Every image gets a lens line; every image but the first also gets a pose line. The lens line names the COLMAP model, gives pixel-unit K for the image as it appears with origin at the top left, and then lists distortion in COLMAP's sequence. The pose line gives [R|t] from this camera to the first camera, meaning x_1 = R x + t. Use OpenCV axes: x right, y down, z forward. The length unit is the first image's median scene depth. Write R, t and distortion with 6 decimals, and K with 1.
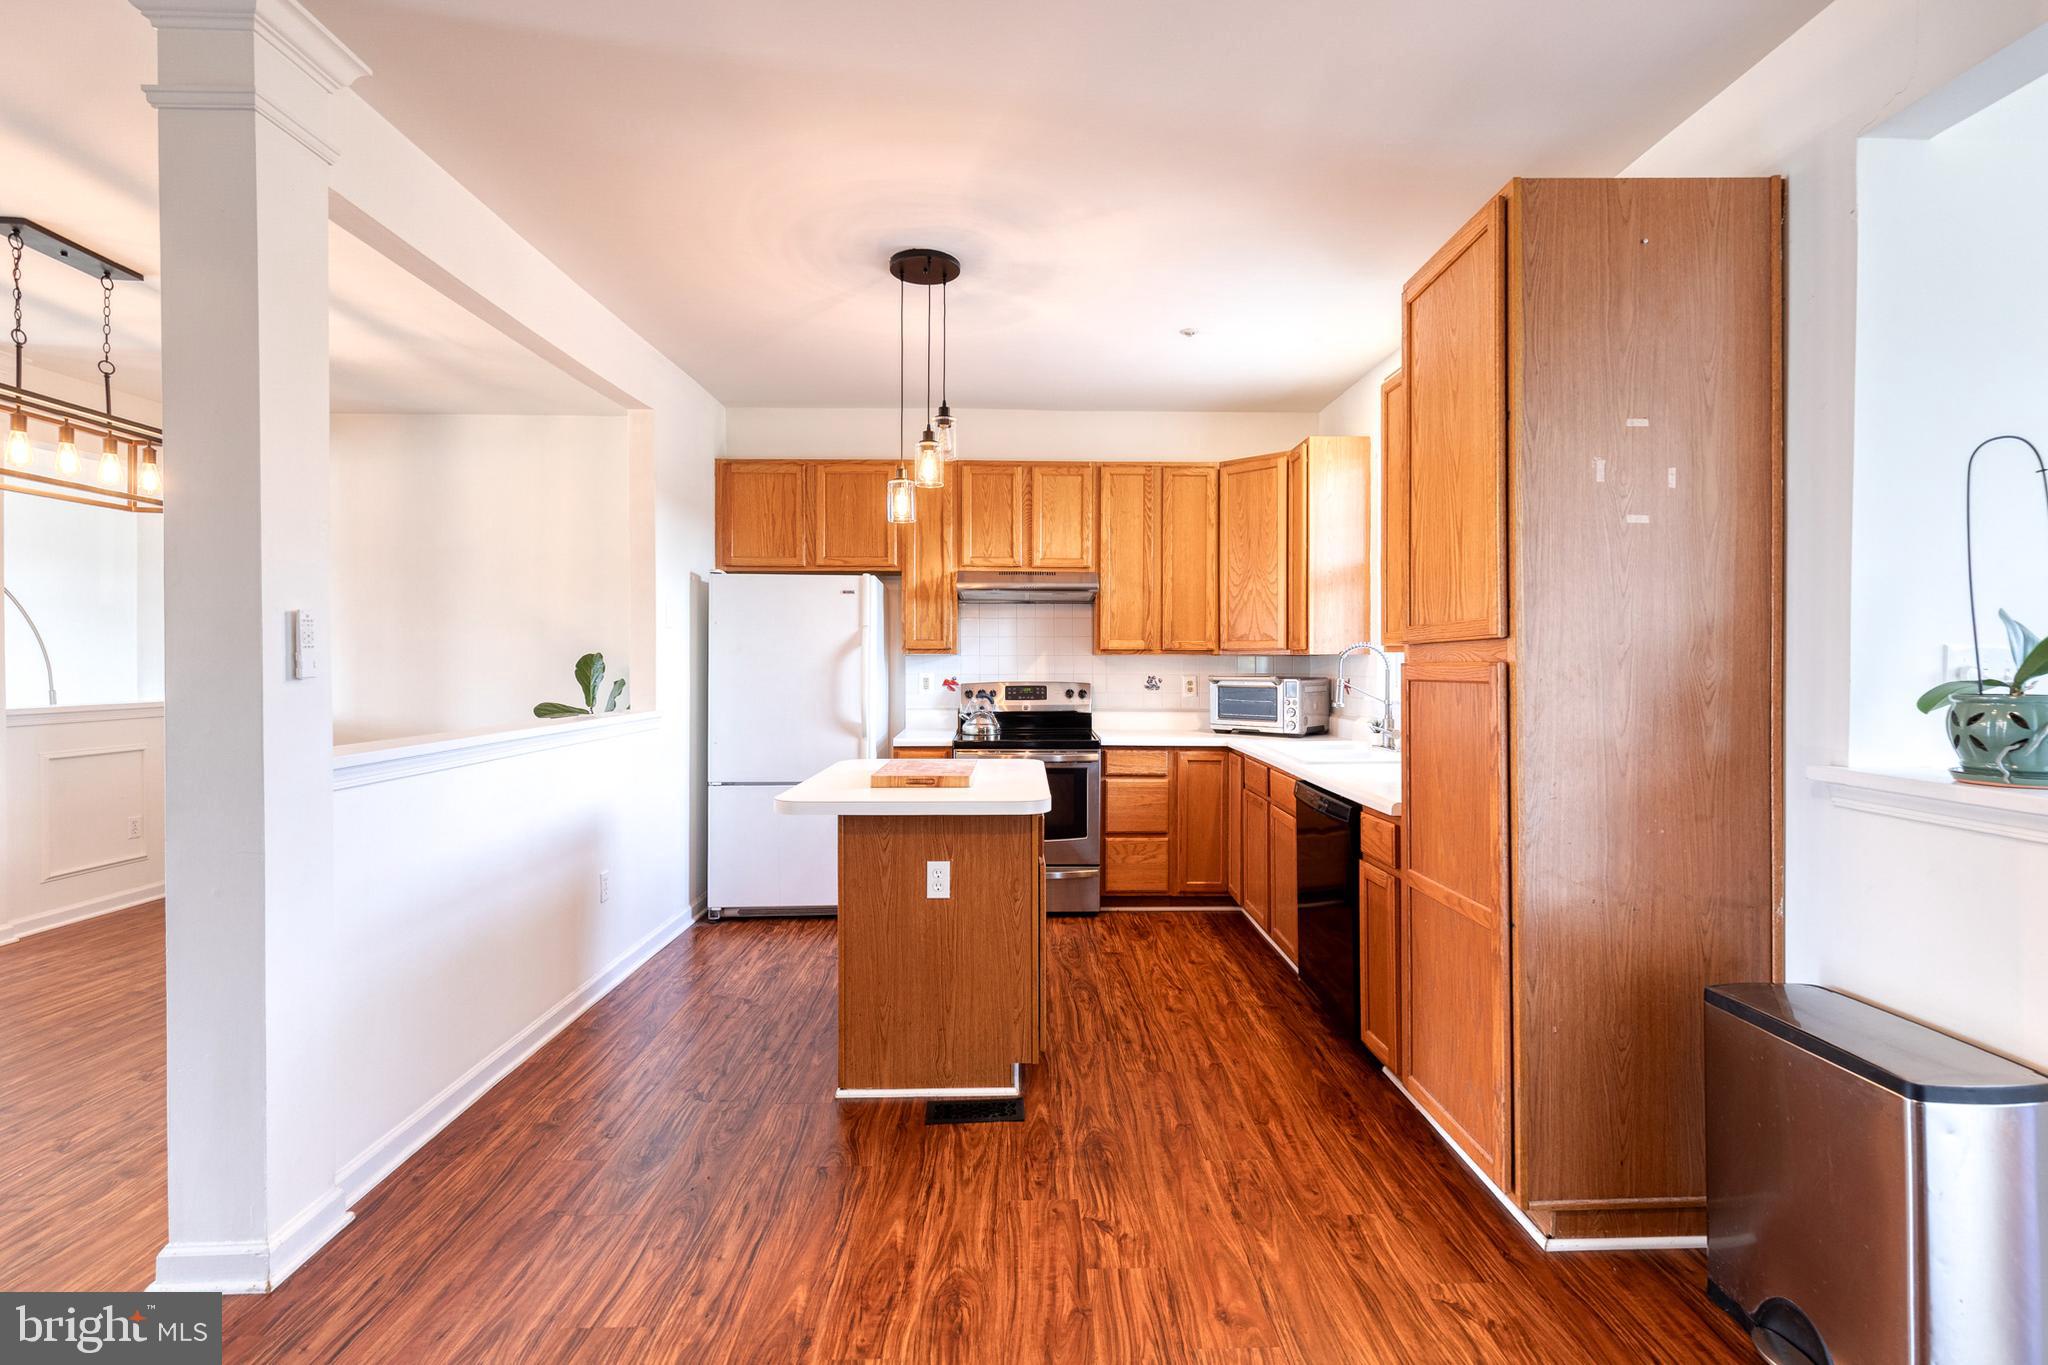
lens RADIAL K [[930.9, 0, 1038.4], [0, 930.9, 663.8], [0, 0, 1]] dist [0.011673, -0.000806]
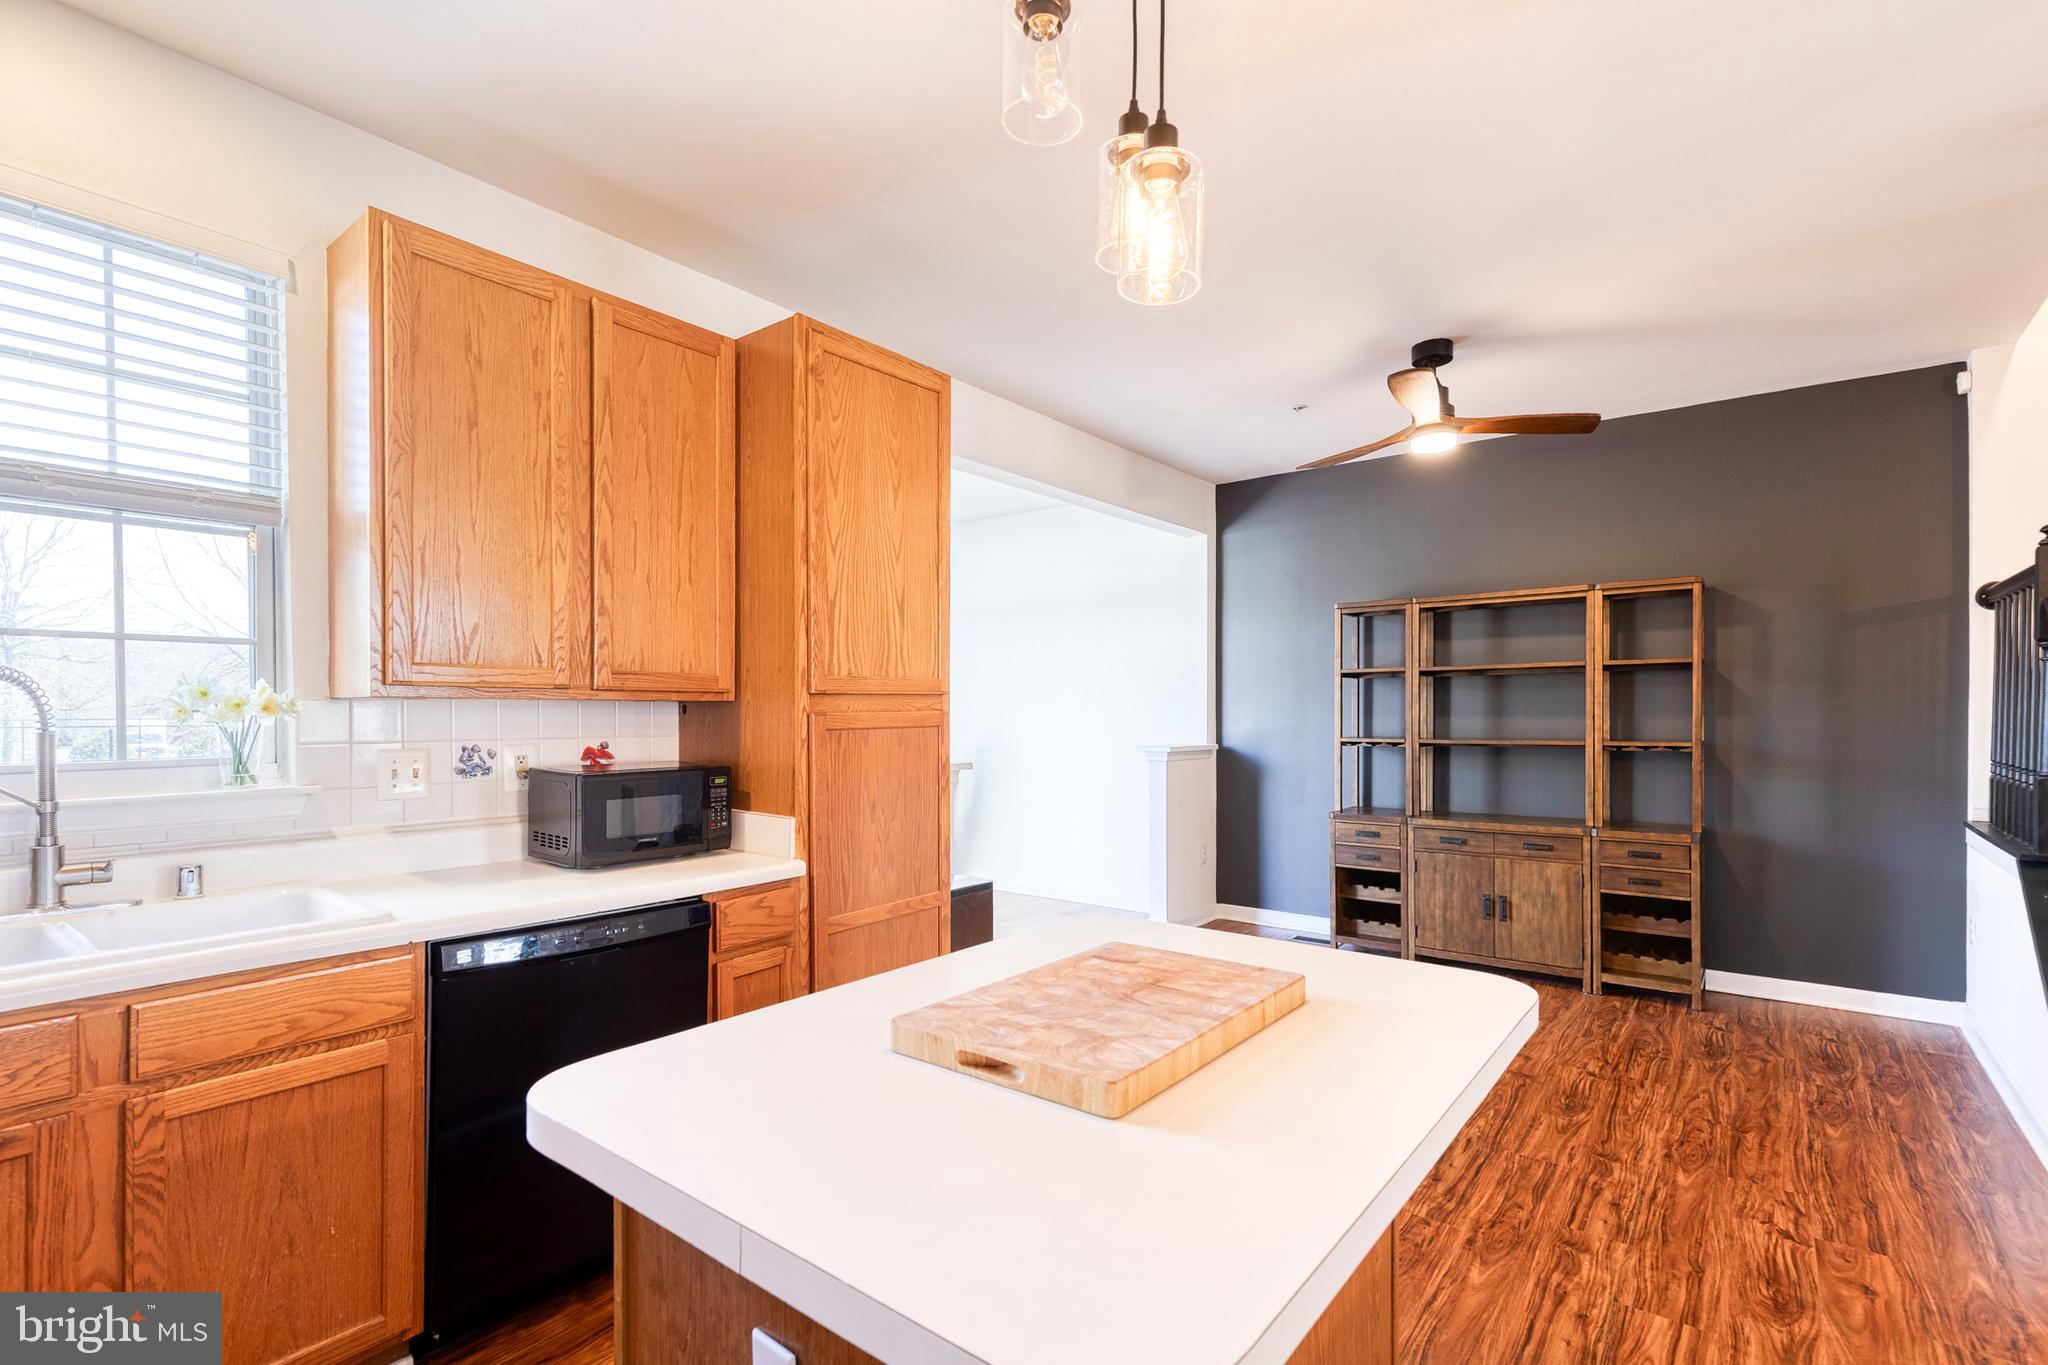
lens RADIAL K [[930.9, 0, 1062.7], [0, 930.9, 719.3], [0, 0, 1]] dist [0.011673, -0.000806]
pose [[-0.789287, -0.003493, 0.614014, -0.369303], [0.005876, 0.999895, 0.013241, -0.004609], [-0.613996, 0.014059, -0.789184, 1.462377]]
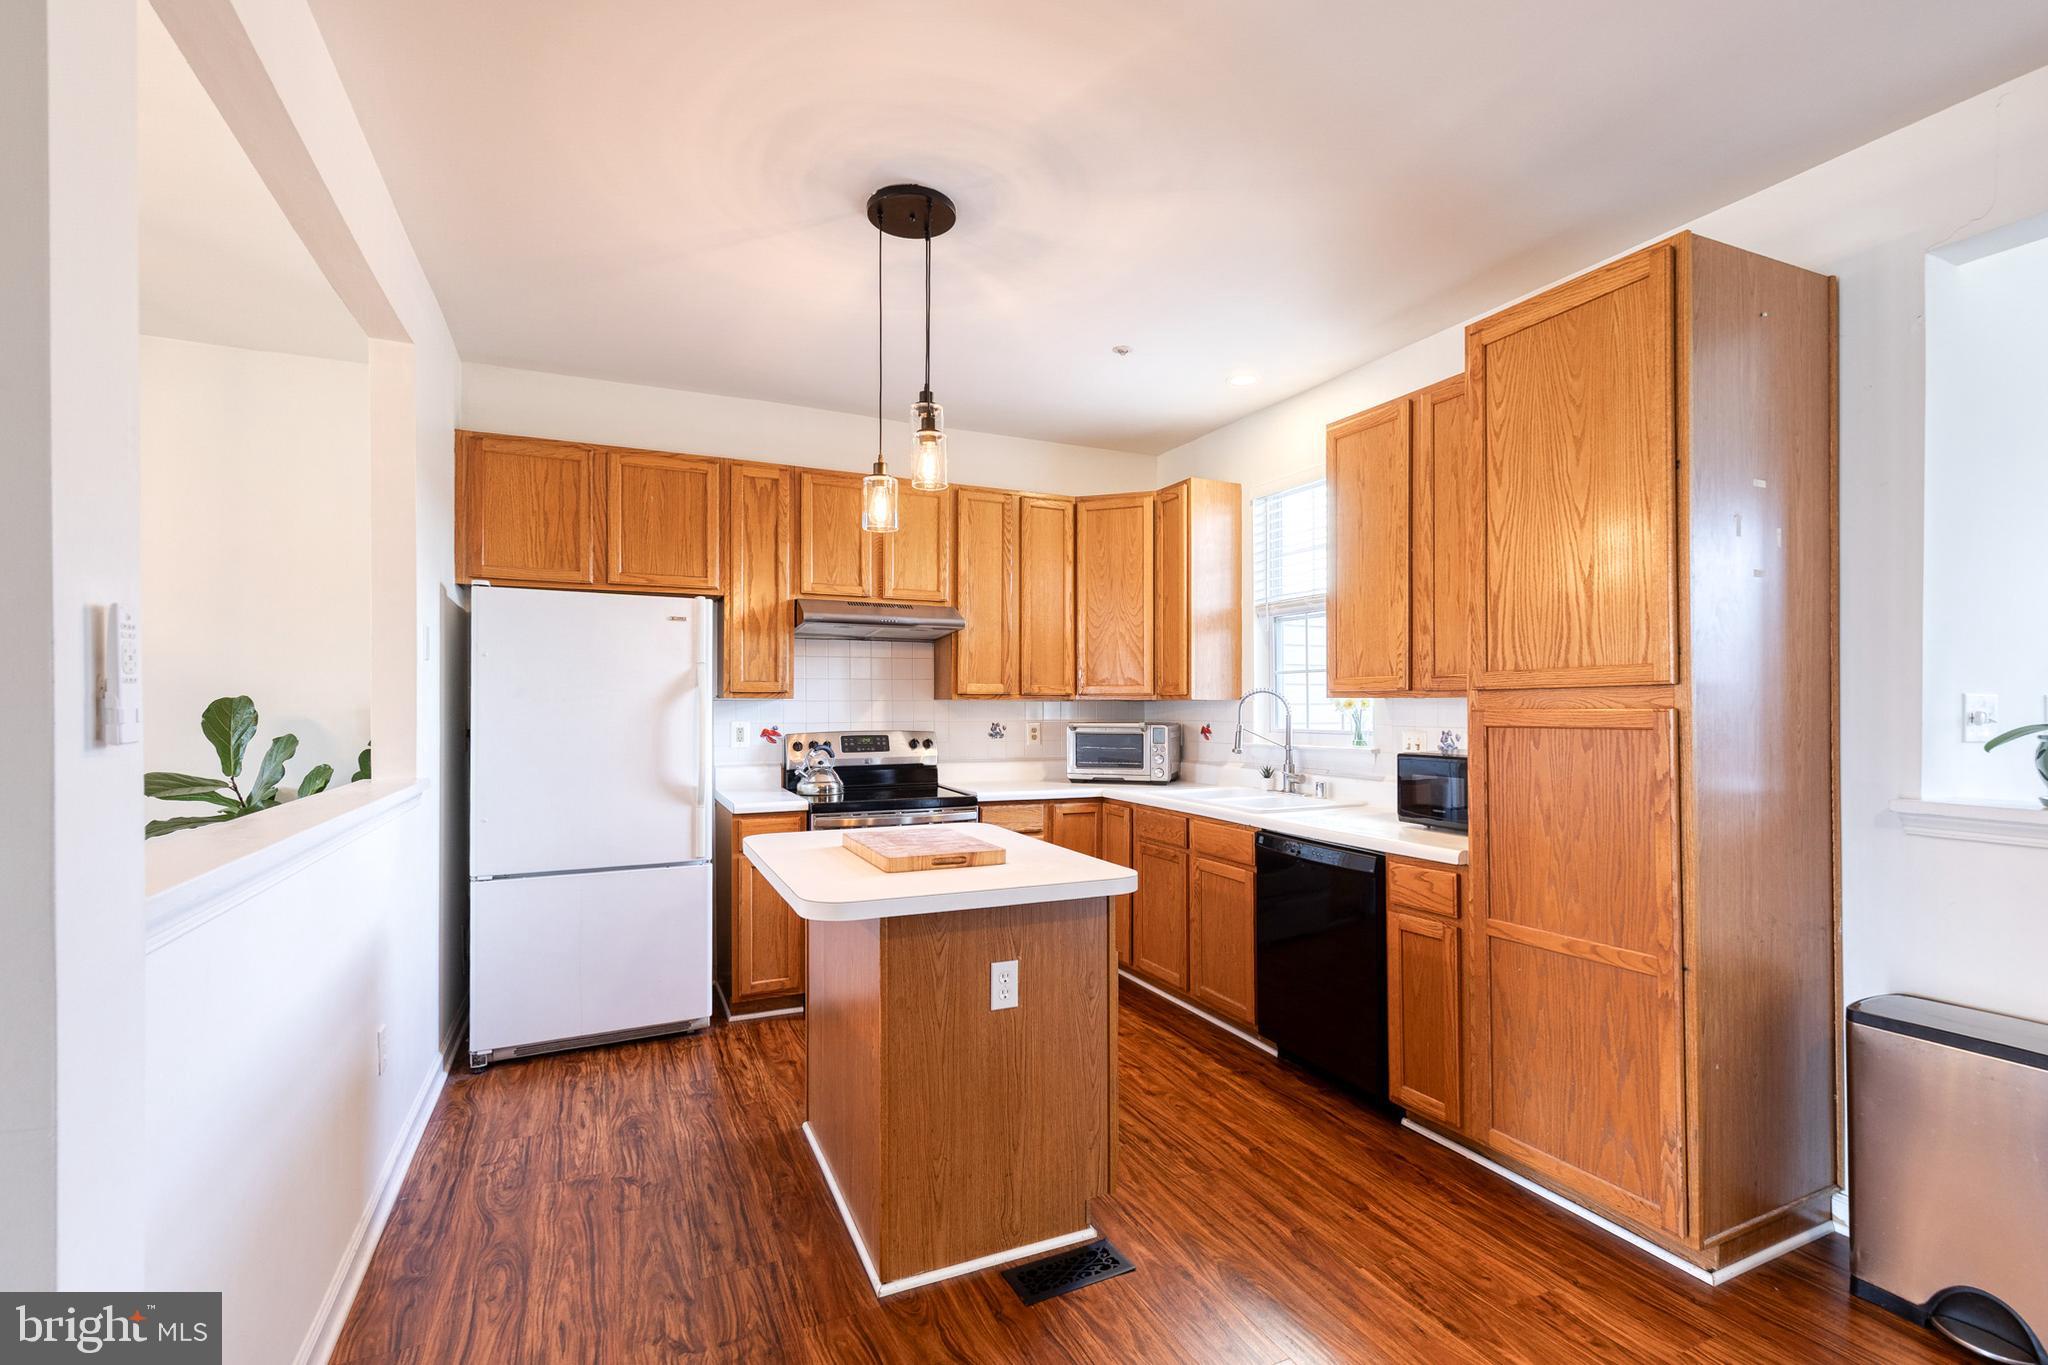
lens RADIAL K [[930.9, 0, 1030.7], [0, 930.9, 704.7], [0, 0, 1]] dist [0.011673, -0.000806]
pose [[0.913720, 0.000252, 0.406343, -0.395847], [0.001738, 0.999988, -0.004528, -0.001459], [-0.406340, 0.004844, 0.913709, 0.262992]]
